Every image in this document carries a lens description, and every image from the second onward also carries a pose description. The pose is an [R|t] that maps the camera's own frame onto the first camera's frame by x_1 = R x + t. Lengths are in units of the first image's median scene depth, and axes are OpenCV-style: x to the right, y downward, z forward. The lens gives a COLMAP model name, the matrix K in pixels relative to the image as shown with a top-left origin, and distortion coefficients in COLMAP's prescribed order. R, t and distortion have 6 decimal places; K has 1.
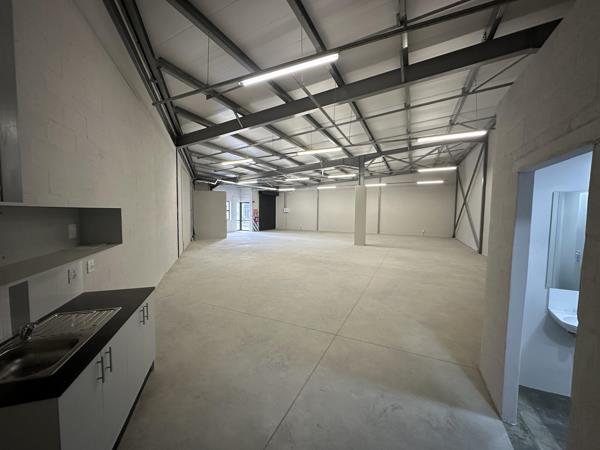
lens RADIAL K [[239.5, 0, 300.0], [0, 239.5, 225.0], [0, 0, 1]] dist [-0.001518, 0.000071]
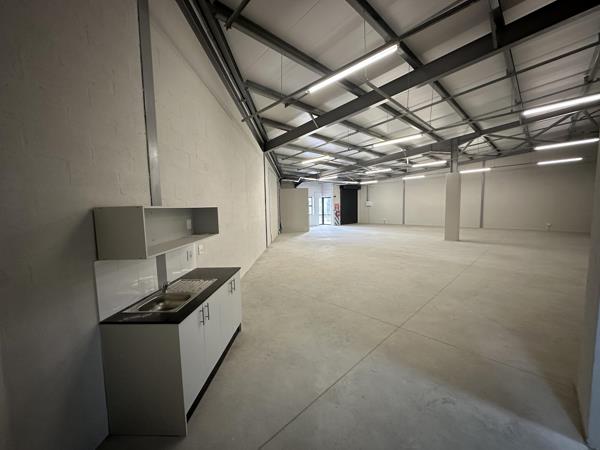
lens RADIAL K [[239.5, 0, 300.0], [0, 239.5, 225.0], [0, 0, 1]] dist [-0.001518, 0.000071]
pose [[0.938614, -0.002704, -0.344959, 0.027219], [0.010960, 0.999698, 0.021987, 0.000916], [0.344796, -0.024418, 0.938360, -0.018989]]
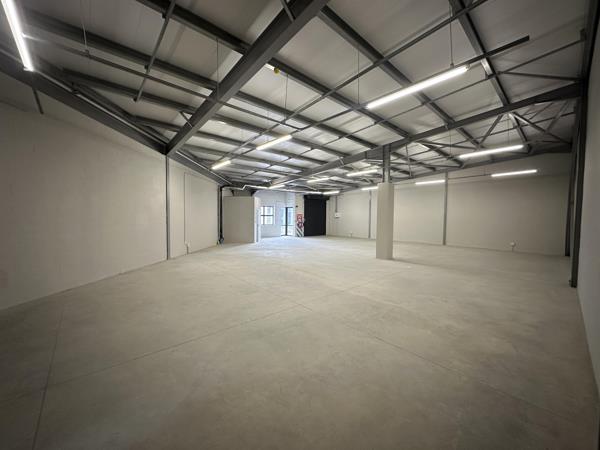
lens RADIAL K [[239.5, 0, 300.0], [0, 239.5, 225.0], [0, 0, 1]] dist [-0.001518, 0.000071]
pose [[0.923726, 0.012845, -0.382839, 0.279544], [-0.021467, 0.999603, -0.018257, -0.005874], [0.382453, 0.025083, 0.923634, 0.157948]]
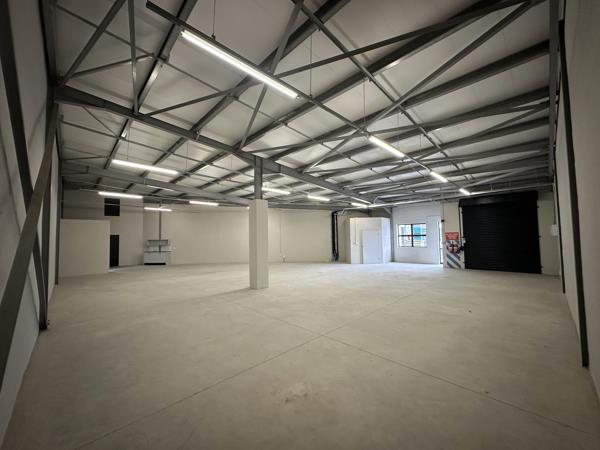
lens RADIAL K [[239.5, 0, 300.0], [0, 239.5, 225.0], [0, 0, 1]] dist [-0.001518, 0.000071]
pose [[-0.348512, -0.050920, -0.935920, 0.792257], [-0.033403, 0.998564, -0.041889, -0.067020], [0.936709, 0.016664, -0.349712, 1.261690]]
